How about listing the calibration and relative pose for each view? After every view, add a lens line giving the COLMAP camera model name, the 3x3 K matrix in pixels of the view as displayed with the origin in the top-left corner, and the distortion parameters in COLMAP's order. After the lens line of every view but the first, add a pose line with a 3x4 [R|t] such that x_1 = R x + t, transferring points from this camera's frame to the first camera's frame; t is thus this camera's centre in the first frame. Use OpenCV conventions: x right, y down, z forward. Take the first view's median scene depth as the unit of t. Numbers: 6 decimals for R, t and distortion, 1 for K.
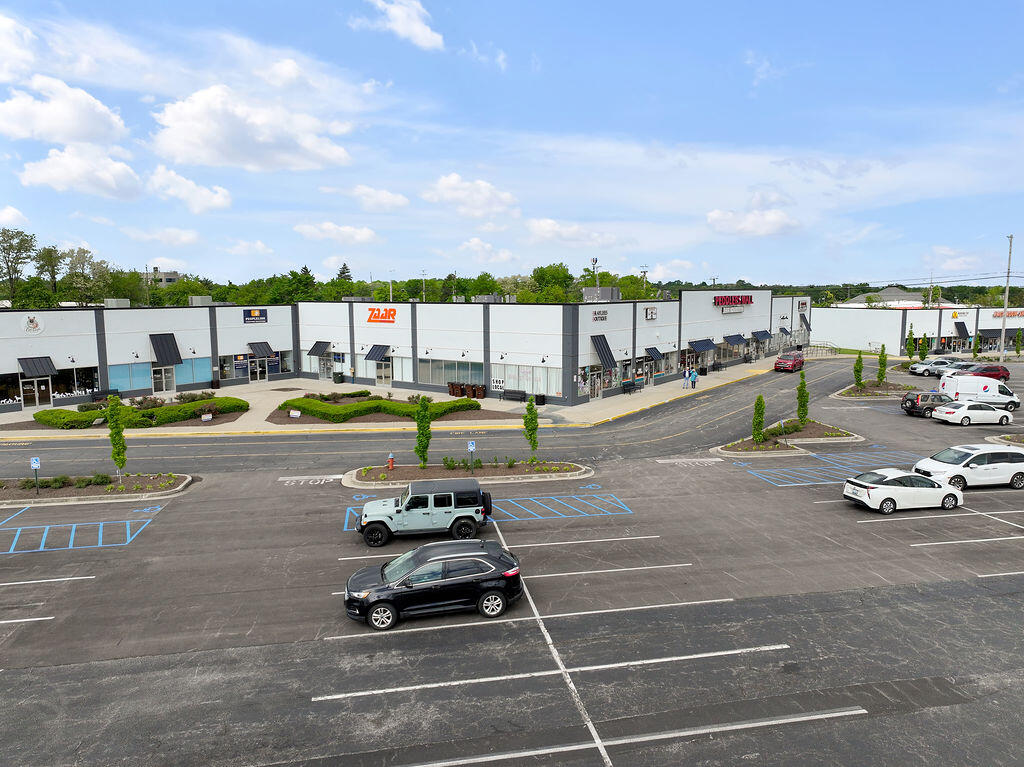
lens RADIAL K [[713.7, 0, 514.8], [0, 713.7, 386.5], [0, 0, 1]] dist [0.000901, 0.001130]
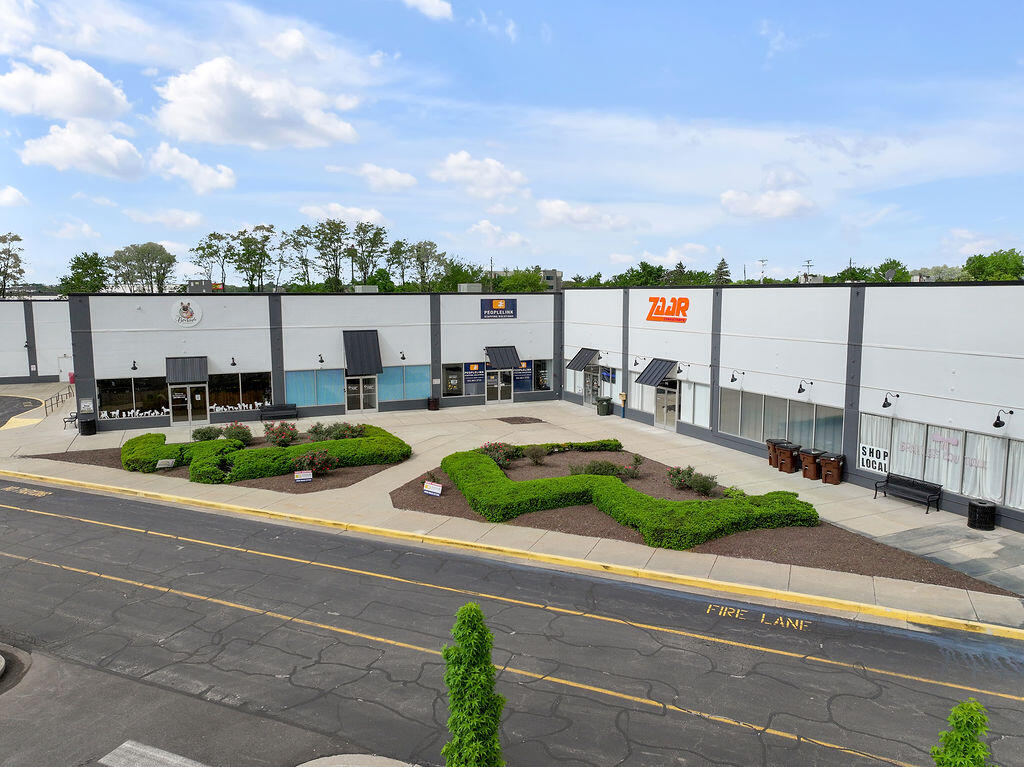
lens RADIAL K [[713.7, 0, 514.8], [0, 713.7, 386.5], [0, 0, 1]] dist [0.000901, 0.001130]
pose [[0.862219, 0.066854, -0.502105, 0.004668], [-0.067310, 0.997583, 0.017241, -0.038397], [0.502044, 0.018931, 0.864635, 0.436715]]
